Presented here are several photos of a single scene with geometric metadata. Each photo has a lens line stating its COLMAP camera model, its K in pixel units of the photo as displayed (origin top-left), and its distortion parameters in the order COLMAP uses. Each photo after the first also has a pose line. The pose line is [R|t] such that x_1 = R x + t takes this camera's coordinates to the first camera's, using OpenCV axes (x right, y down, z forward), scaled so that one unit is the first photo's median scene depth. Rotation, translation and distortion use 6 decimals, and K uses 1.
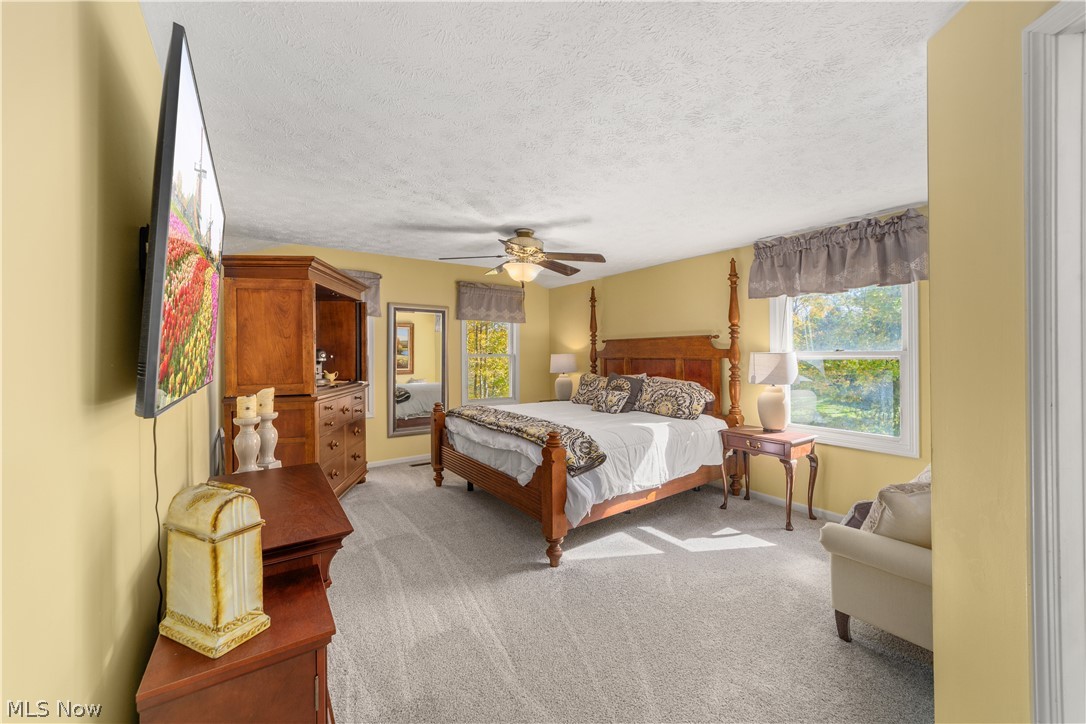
lens RADIAL K [[414.8, 0, 538.3], [0, 414.8, 353.7], [0, 0, 1]] dist [-0.014885, 0.002647]
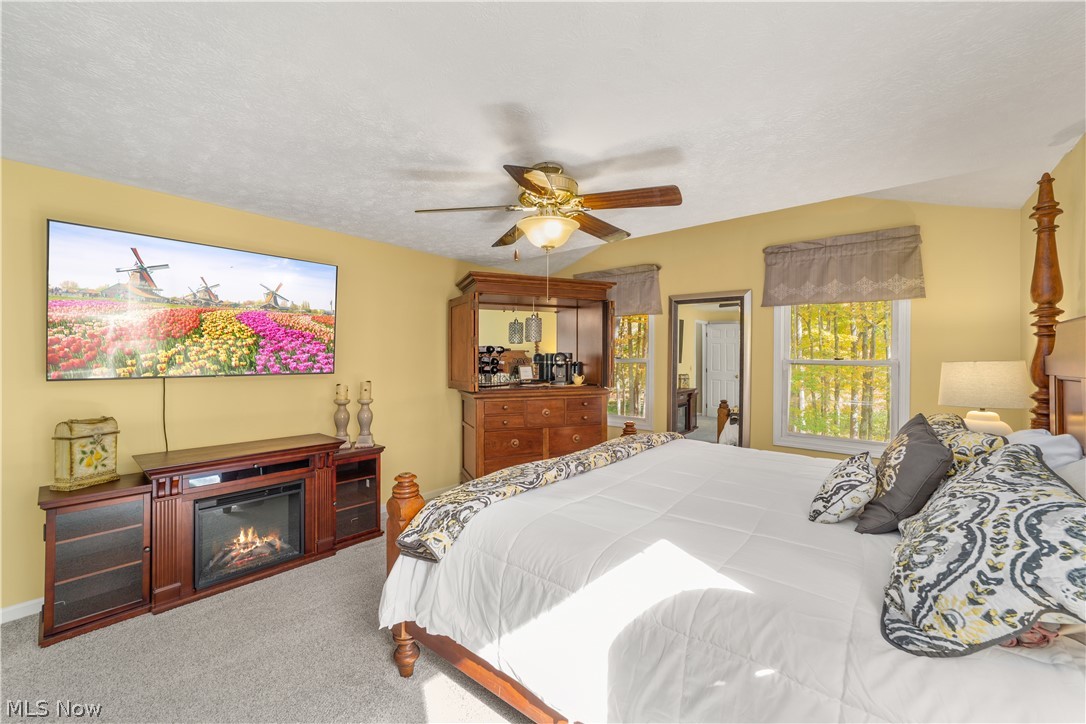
lens RADIAL K [[414.8, 0, 540.0], [0, 414.8, 357.8], [0, 0, 1]] dist [-0.014885, 0.002647]
pose [[0.253560, 0.012935, -0.967233, 0.353740], [-0.014928, 0.999844, 0.009457, -0.001250], [0.967204, 0.012041, 0.253713, 0.485687]]
